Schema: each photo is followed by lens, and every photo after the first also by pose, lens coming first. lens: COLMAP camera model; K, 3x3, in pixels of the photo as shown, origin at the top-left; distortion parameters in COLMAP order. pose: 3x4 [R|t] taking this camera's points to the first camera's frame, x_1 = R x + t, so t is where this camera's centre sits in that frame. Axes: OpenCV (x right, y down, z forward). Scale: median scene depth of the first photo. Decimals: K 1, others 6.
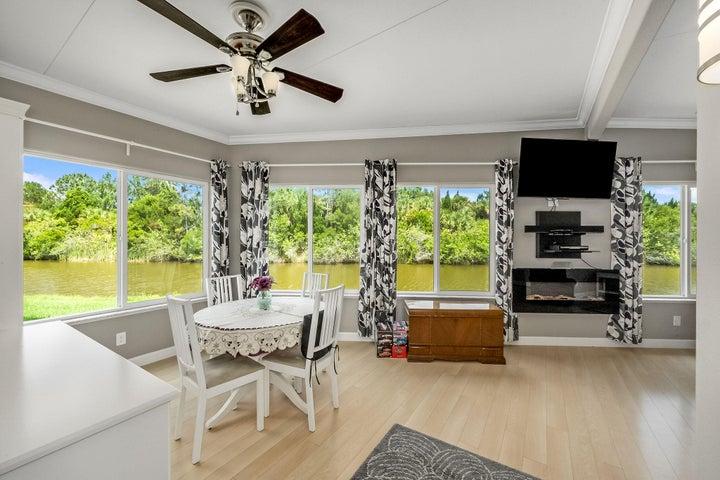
lens RADIAL K [[287.1, 0, 358.1], [0, 287.1, 237.8], [0, 0, 1]] dist [-0.002455, -0.000461]
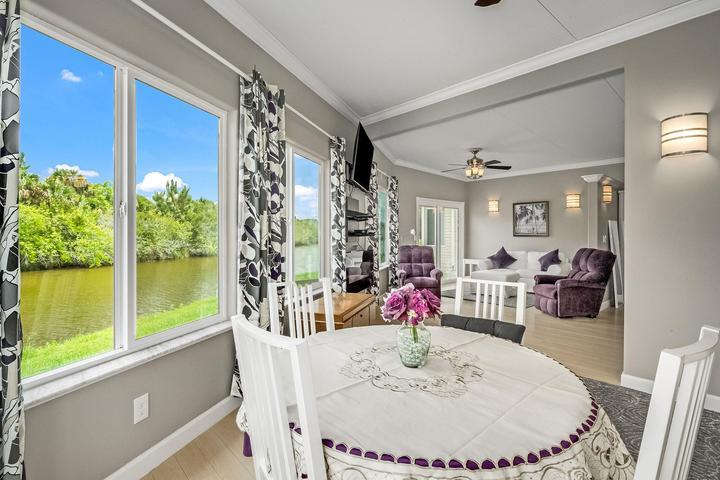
lens RADIAL K [[350.3, 0, 358.5], [0, 350.3, 233.5], [0, 0, 1]] dist [-0.005656, 0.001021]
pose [[0.256719, -0.000724, 0.966486, -0.579752], [-0.002844, 0.999995, 0.001505, 0.037954], [-0.966482, -0.003135, 0.256716, 0.651372]]
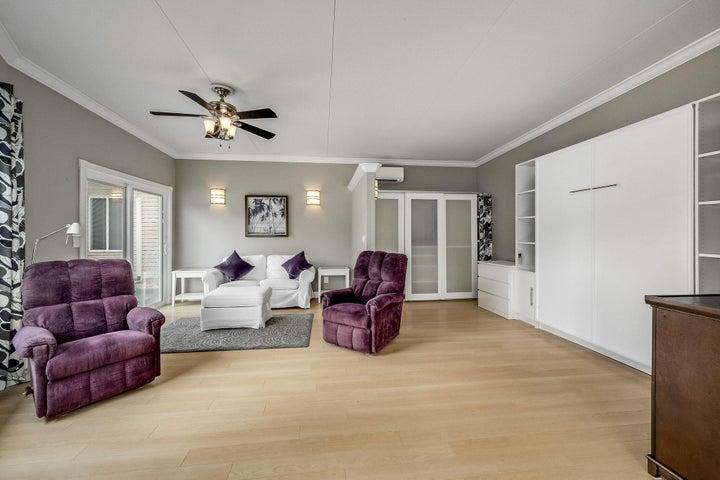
lens RADIAL K [[287.1, 0, 357.1], [0, 287.1, 234.2], [0, 0, 1]] dist [-0.002455, -0.000461]
pose [[-0.645440, -0.003147, 0.763805, 0.393573], [-0.002952, 0.999994, 0.001627, 0.039868], [-0.763806, -0.001205, -0.645445, 0.780933]]
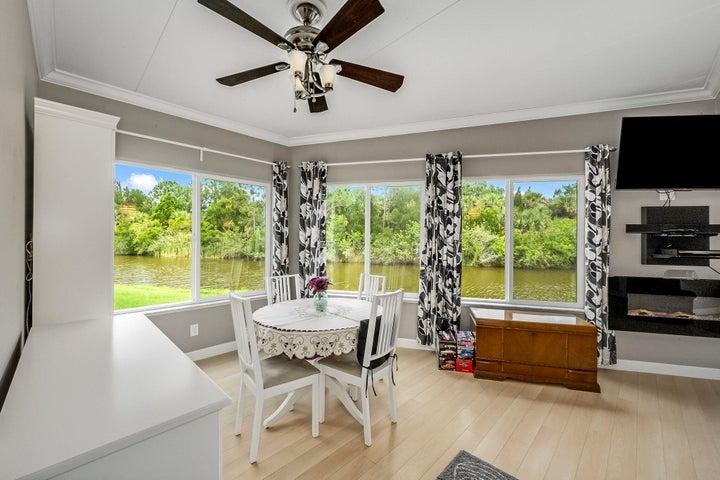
lens RADIAL K [[287.1, 0, 357.6], [0, 287.1, 237.1], [0, 0, 1]] dist [-0.002455, -0.000461]
pose [[0.980392, 0.005625, -0.196976, -0.008761], [-0.006249, 0.999977, -0.002548, 0.000059], [0.196958, 0.003729, 0.980405, 0.047951]]
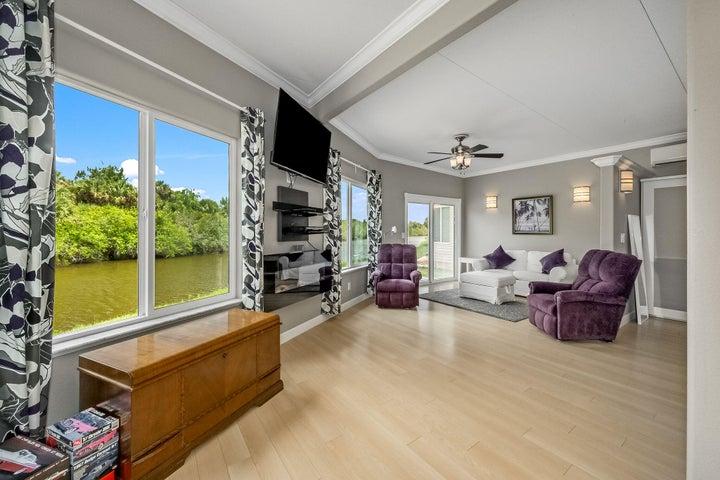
lens RADIAL K [[287.1, 0, 358.8], [0, 287.1, 230.2], [0, 0, 1]] dist [-0.002455, -0.000461]
pose [[0.369368, 0.001649, 0.929282, -0.072387], [-0.003430, 0.999994, -0.000411, 0.037159], [-0.929277, -0.003036, 0.369371, 0.483168]]
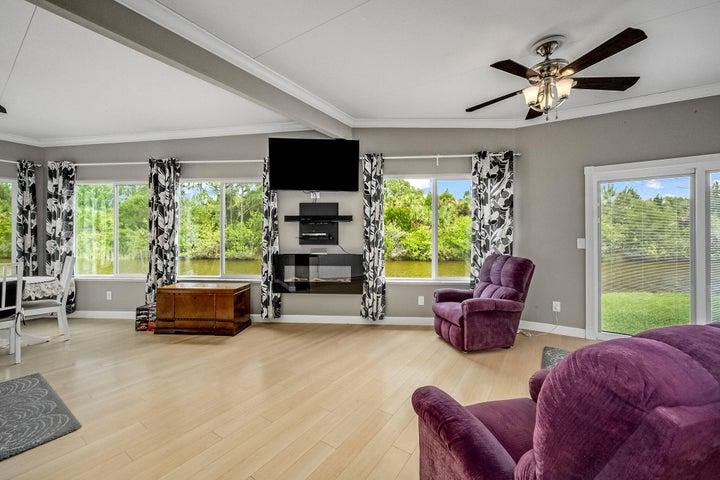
lens RADIAL K [[287.1, 0, 360.5], [0, 287.1, 236.1], [0, 0, 1]] dist [-0.002455, -0.000461]
pose [[0.999809, -0.005236, -0.018817, 0.900737], [0.005231, 0.999986, -0.000330, 0.038876], [0.018818, 0.000232, 0.999823, -0.118154]]
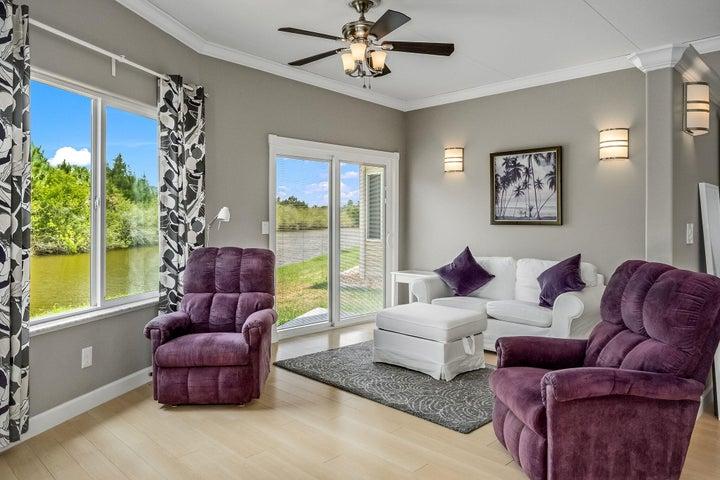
lens RADIAL K [[498.6, 0, 358.8], [0, 498.6, 218.1], [0, 0, 1]] dist [-0.009568, 0.001844]
pose [[0.203744, -0.000678, 0.979024, 0.341256], [-0.003323, 0.999994, 0.001384, 0.037671], [-0.979019, -0.003536, 0.203740, 0.341746]]
